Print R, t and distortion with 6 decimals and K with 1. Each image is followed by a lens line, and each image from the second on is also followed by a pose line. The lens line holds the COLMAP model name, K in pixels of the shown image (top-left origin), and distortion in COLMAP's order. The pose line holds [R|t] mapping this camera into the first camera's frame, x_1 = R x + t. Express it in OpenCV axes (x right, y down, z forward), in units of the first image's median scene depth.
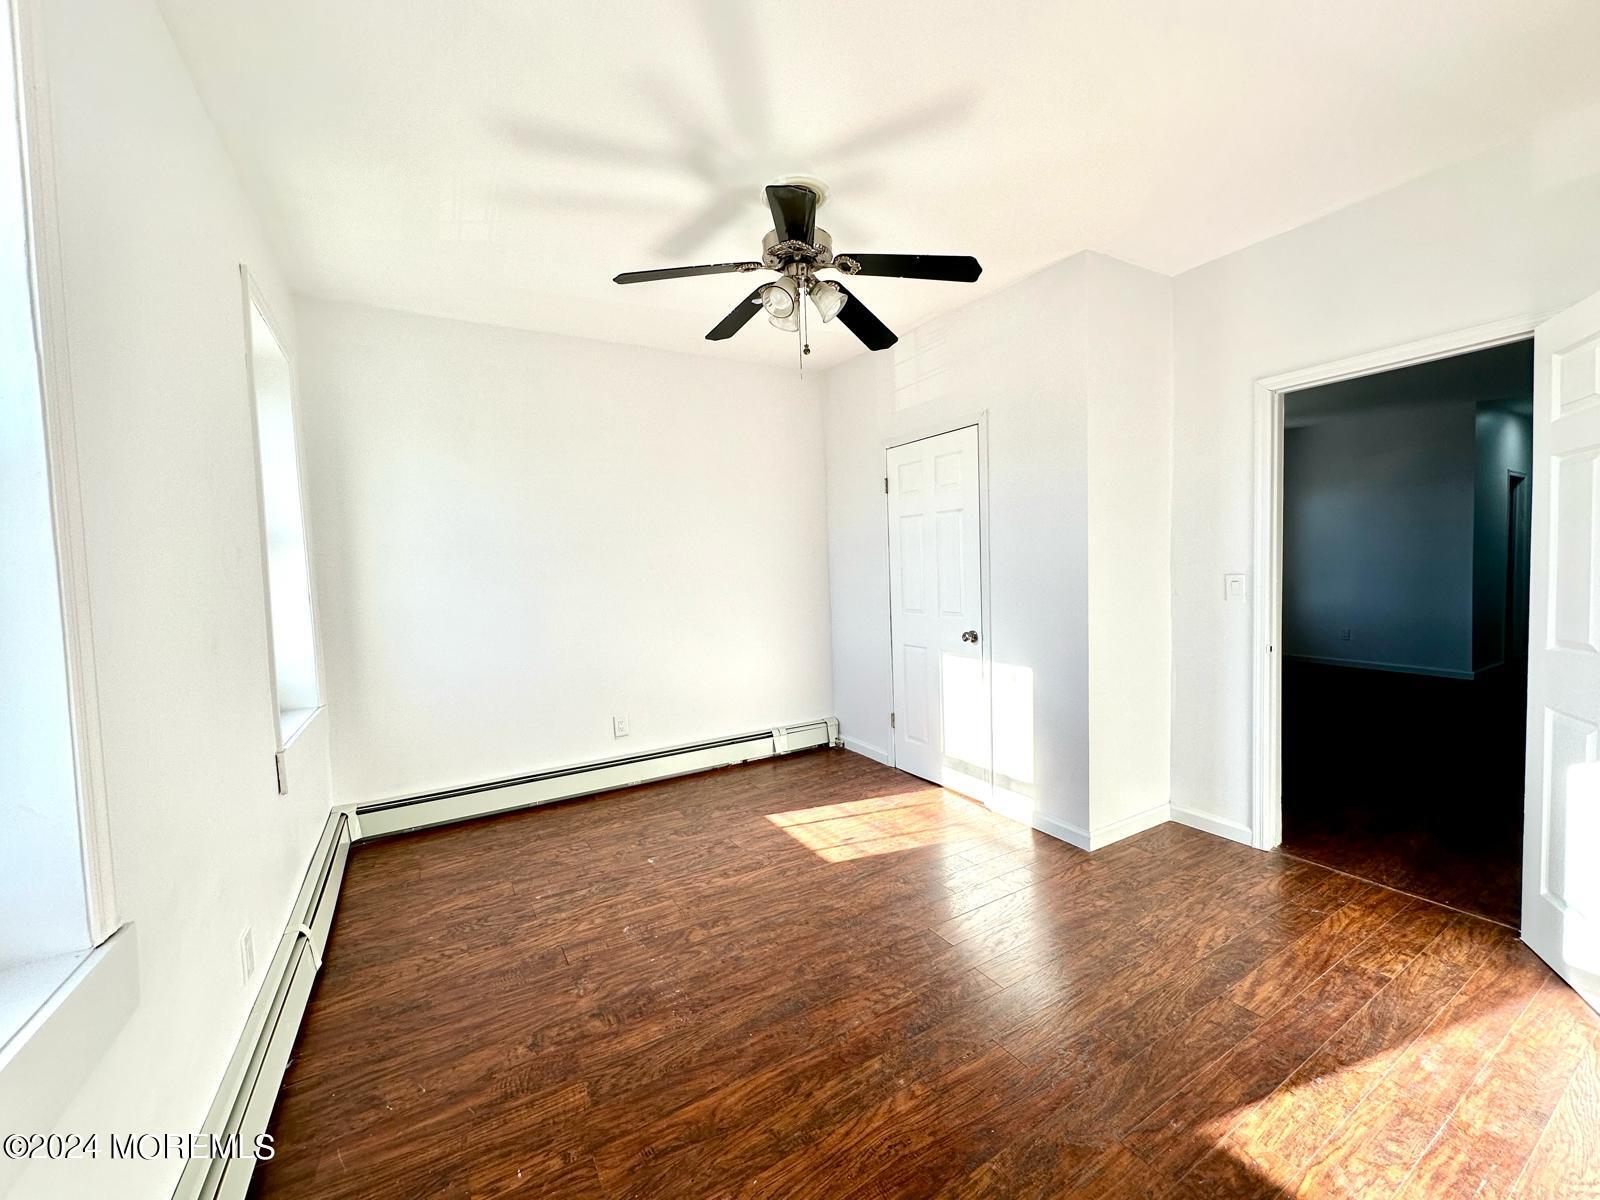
lens RADIAL K [[638.6, 0, 800.0], [0, 638.6, 600.0], [0, 0, 1]] dist [-0.000518, 0.000059]
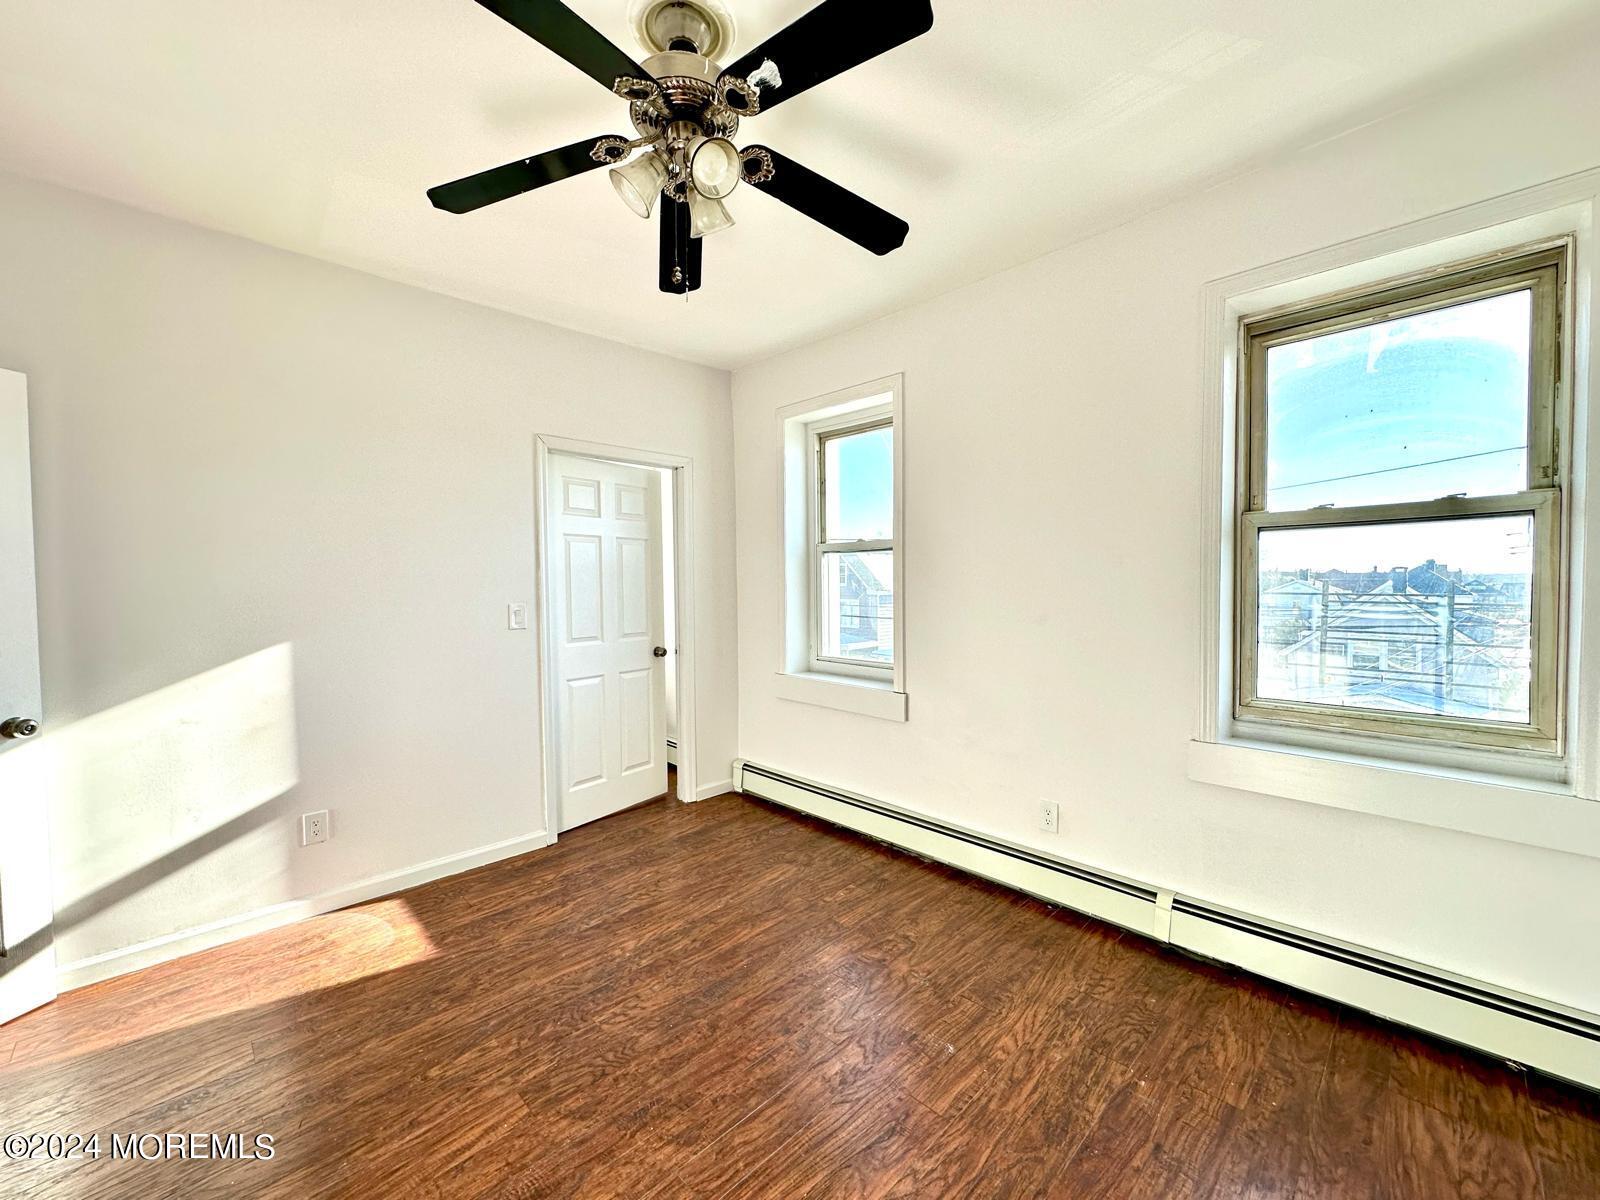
lens RADIAL K [[638.6, 0, 800.0], [0, 638.6, 600.0], [0, 0, 1]] dist [-0.000518, 0.000059]
pose [[-0.970941, 0.047437, -0.234570, 0.069804], [0.028972, 0.996248, 0.081548, -0.107898], [0.237559, 0.072383, -0.968673, 2.001765]]
